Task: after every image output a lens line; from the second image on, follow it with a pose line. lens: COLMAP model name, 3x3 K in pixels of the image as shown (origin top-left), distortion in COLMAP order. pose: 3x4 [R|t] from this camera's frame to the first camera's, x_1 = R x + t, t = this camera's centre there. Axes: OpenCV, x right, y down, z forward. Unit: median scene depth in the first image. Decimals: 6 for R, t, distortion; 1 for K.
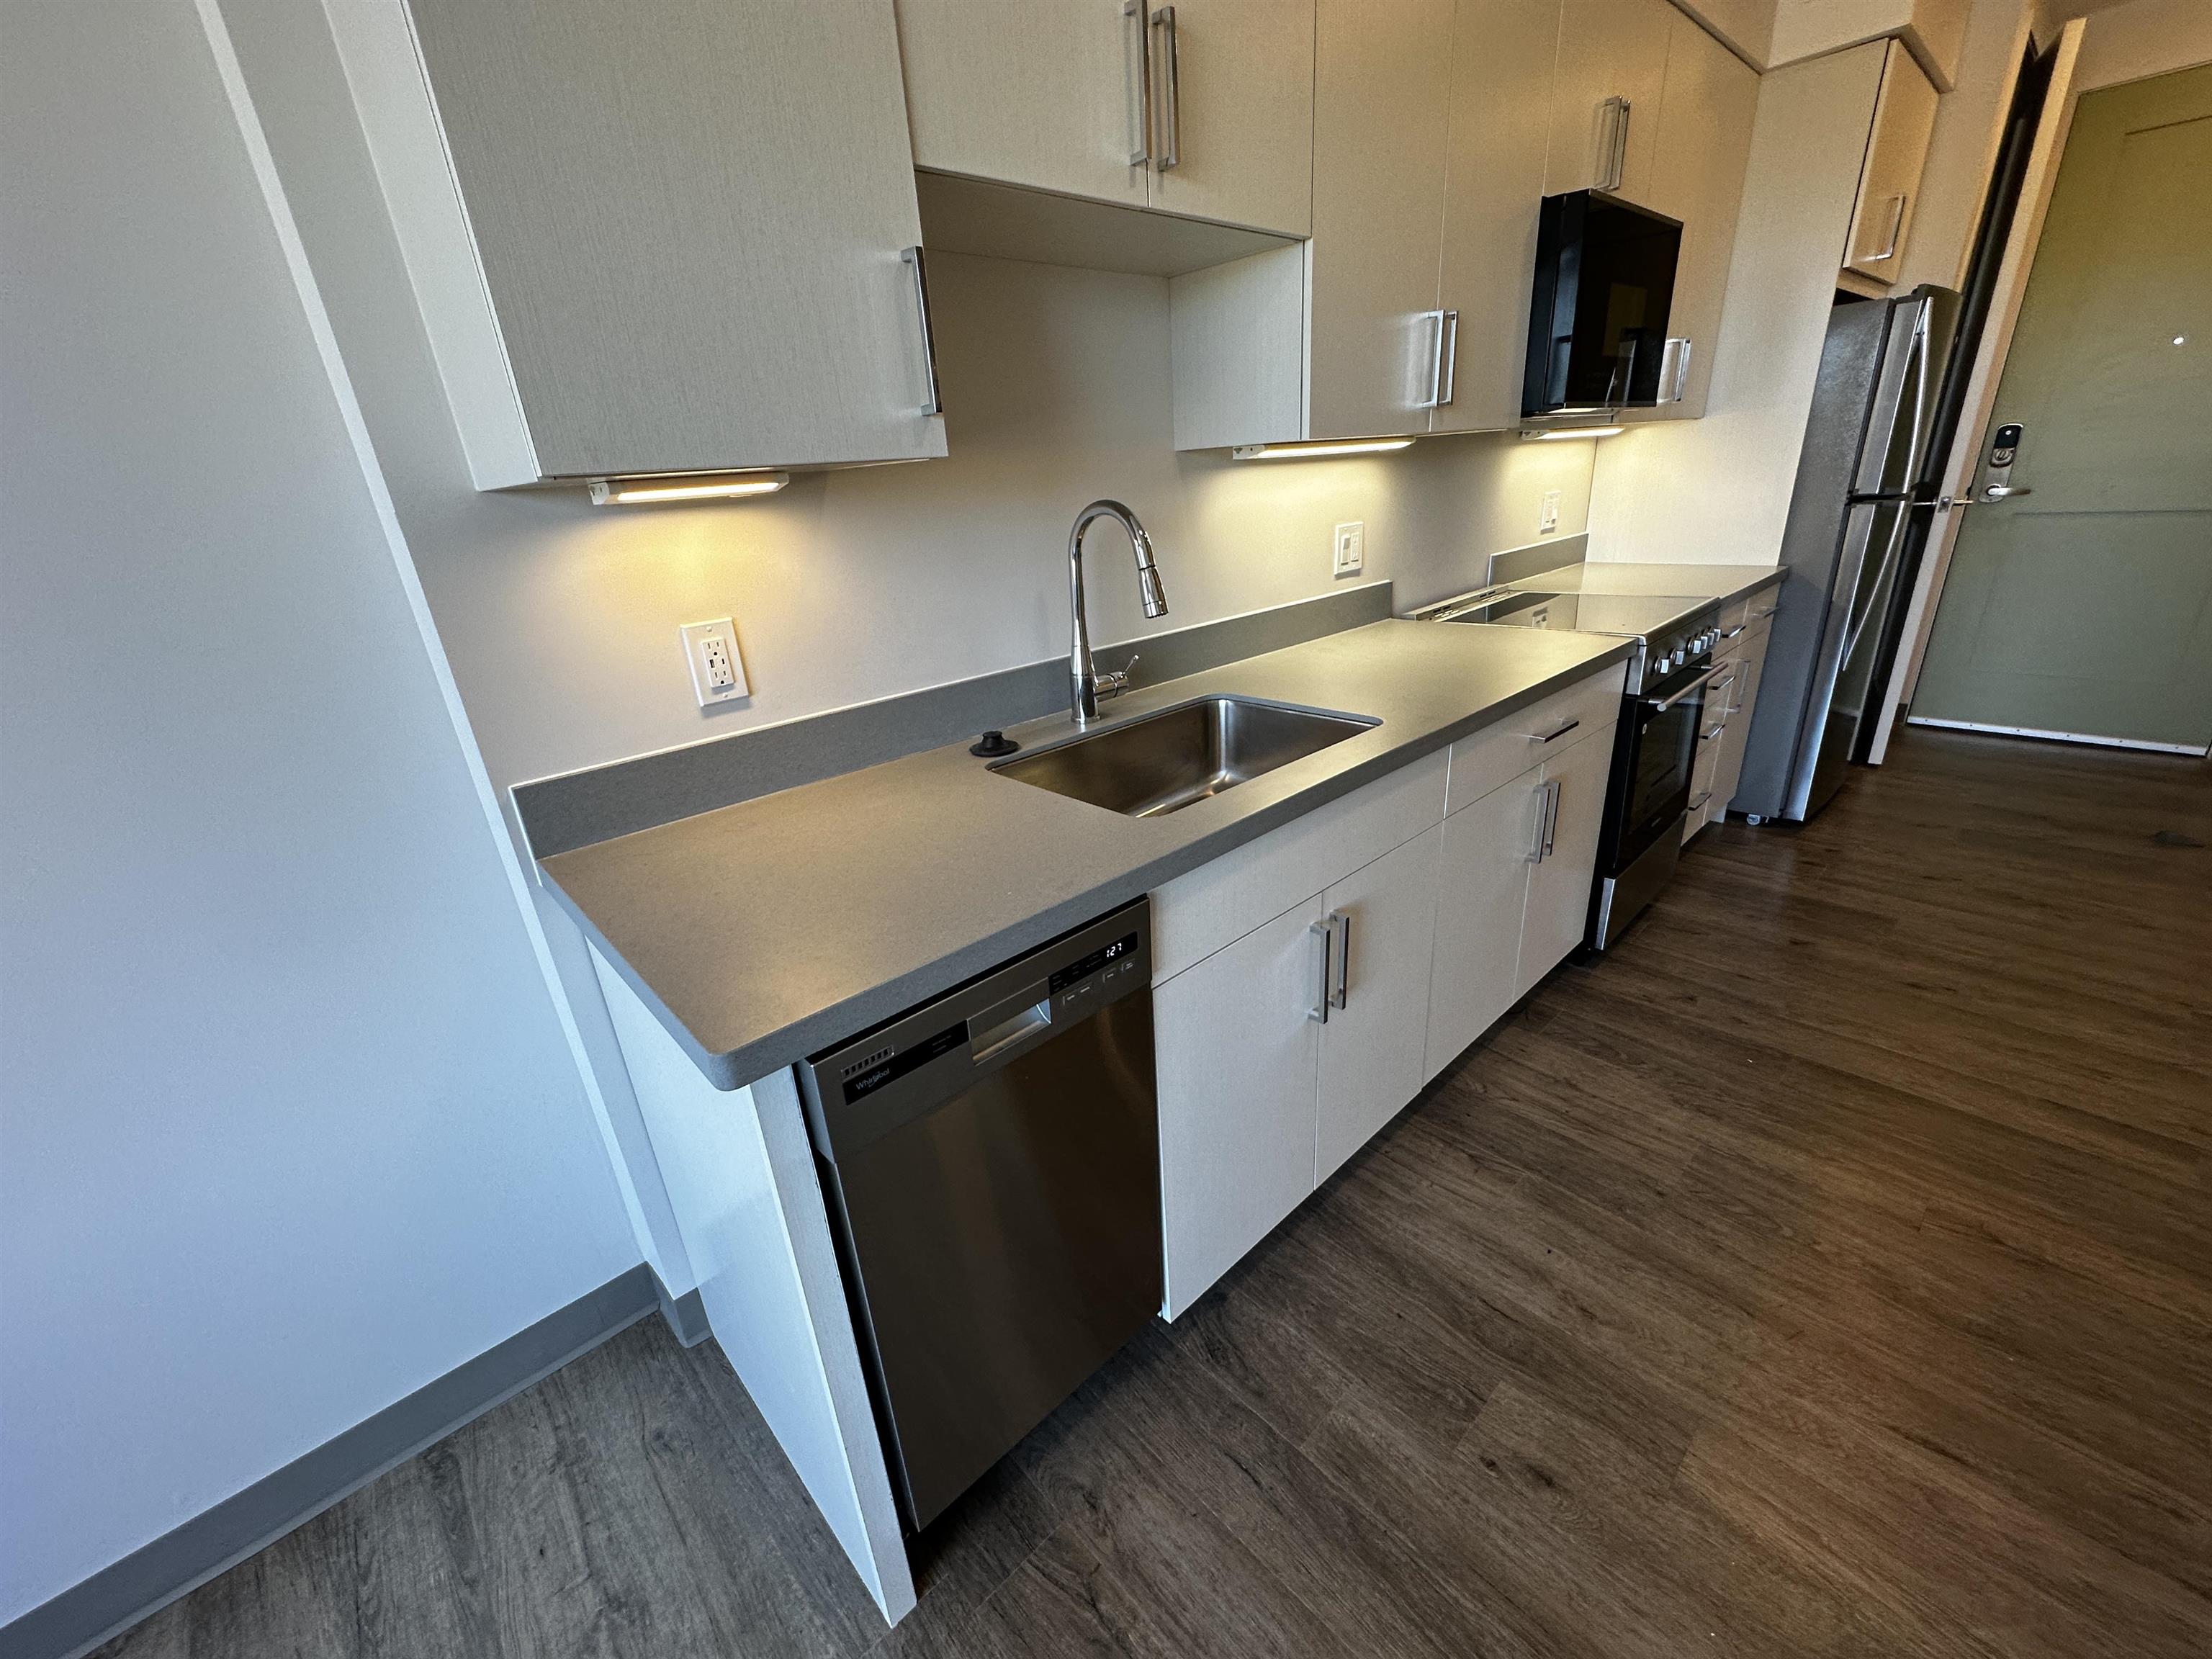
lens RADIAL K [[884.5, 0, 1107.3], [0, 884.5, 832.7], [0, 0, 1]] dist [-0.003865, 0.000947]
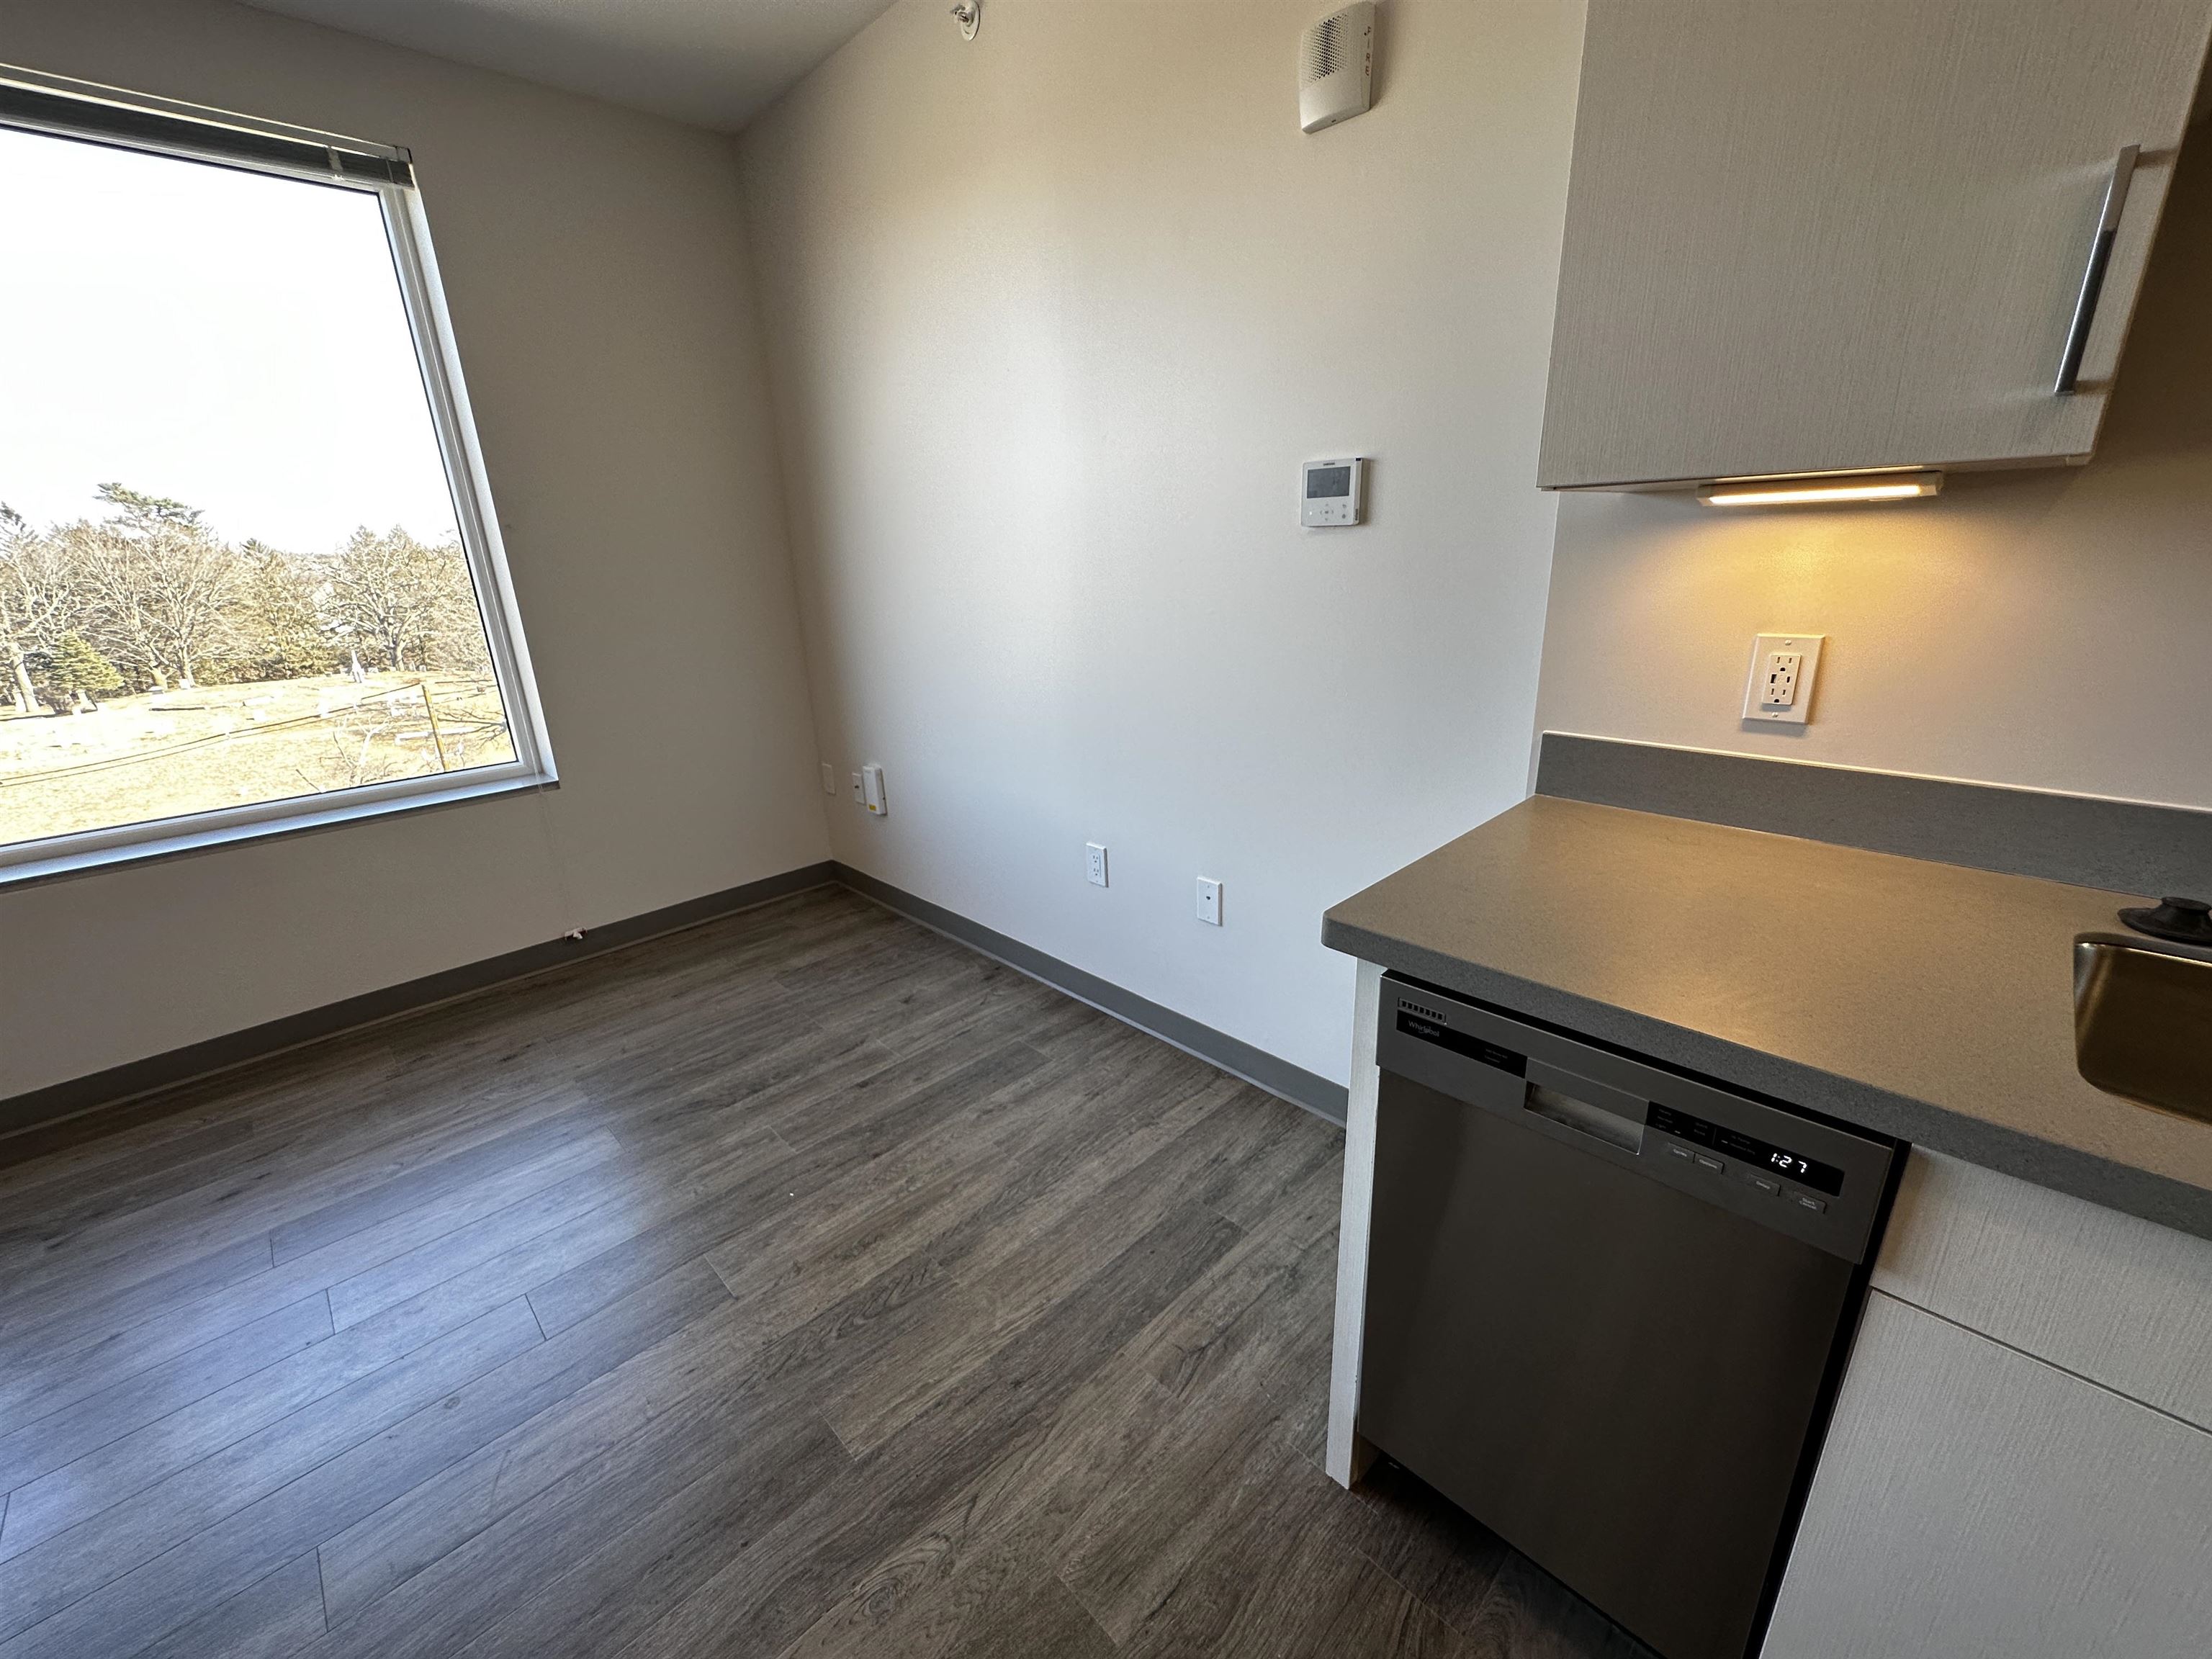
lens RADIAL K [[884.5, 0, 1107.3], [0, 884.5, 832.7], [0, 0, 1]] dist [-0.003865, 0.000947]
pose [[0.034569, 0.376250, -0.925873, 0.319080], [-0.346443, 0.873494, 0.342030, -0.088295], [0.937434, 0.308939, 0.160545, 0.172381]]
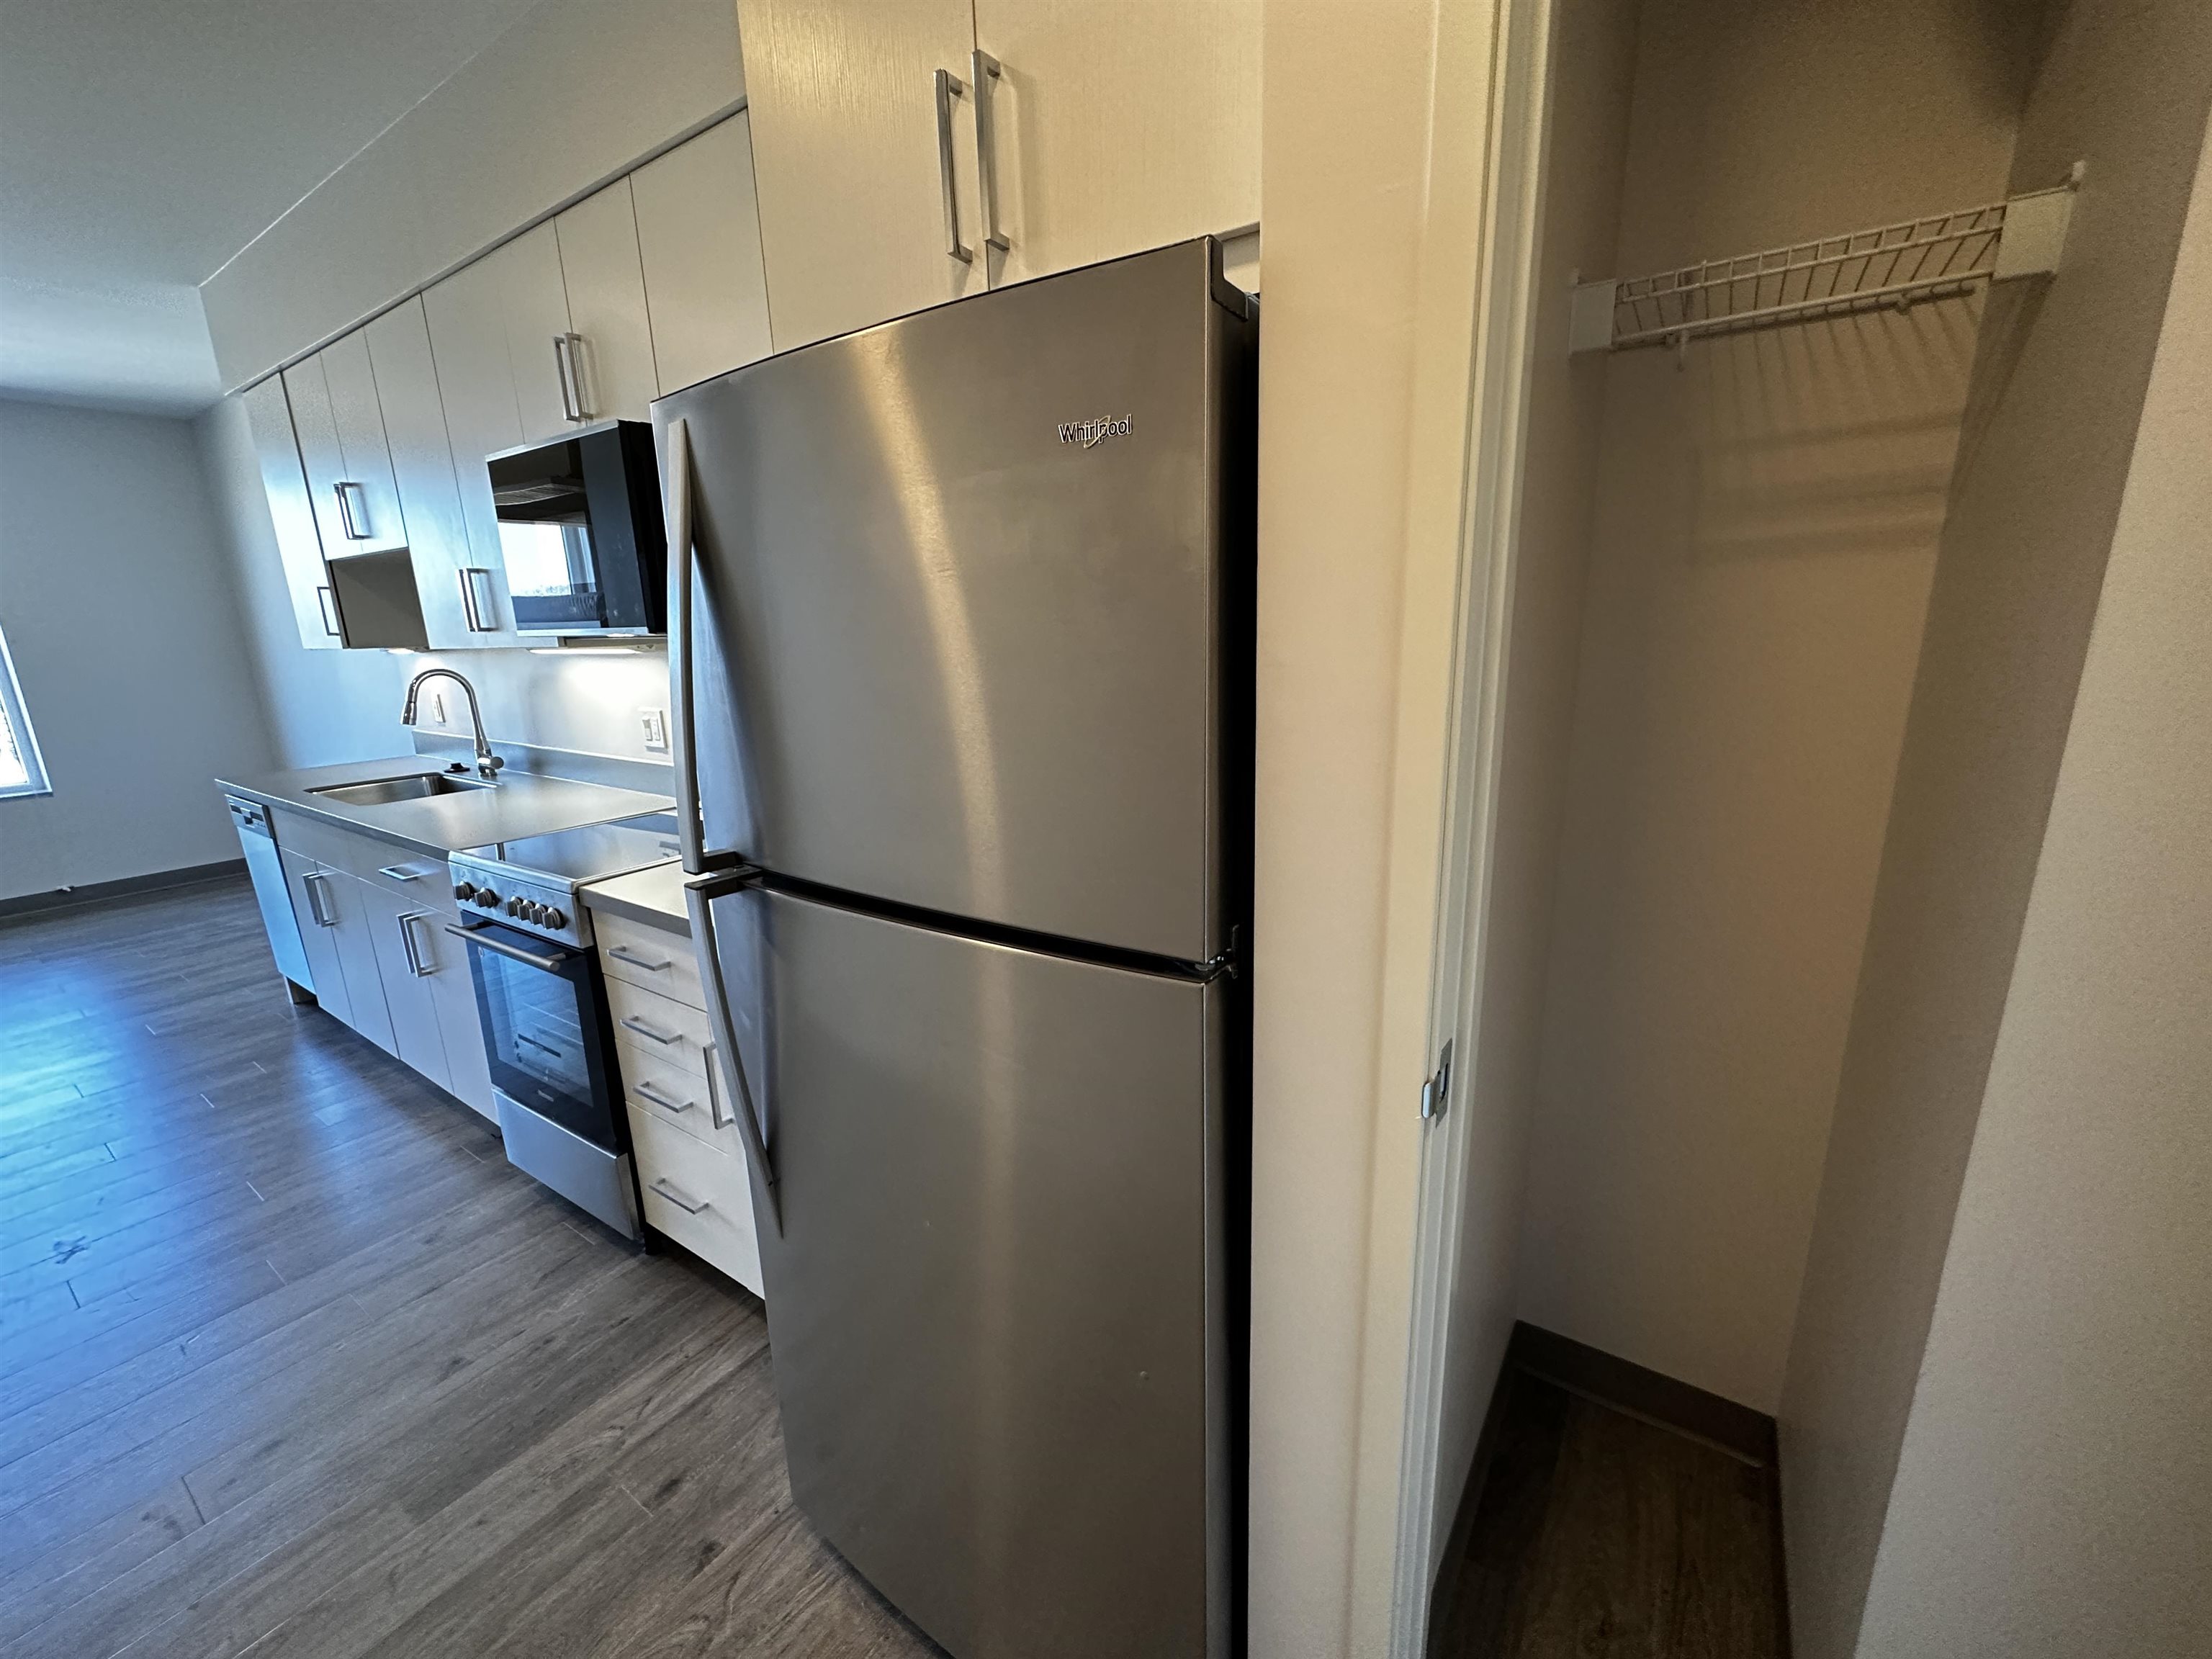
lens RADIAL K [[884.5, 0, 1107.3], [0, 884.5, 832.7], [0, 0, 1]] dist [-0.003865, 0.000947]
pose [[0.226800, 0.290932, -0.929473, 1.973121], [-0.358888, 0.912151, 0.197938, -0.821245], [0.905407, 0.288684, 0.311288, 1.550865]]
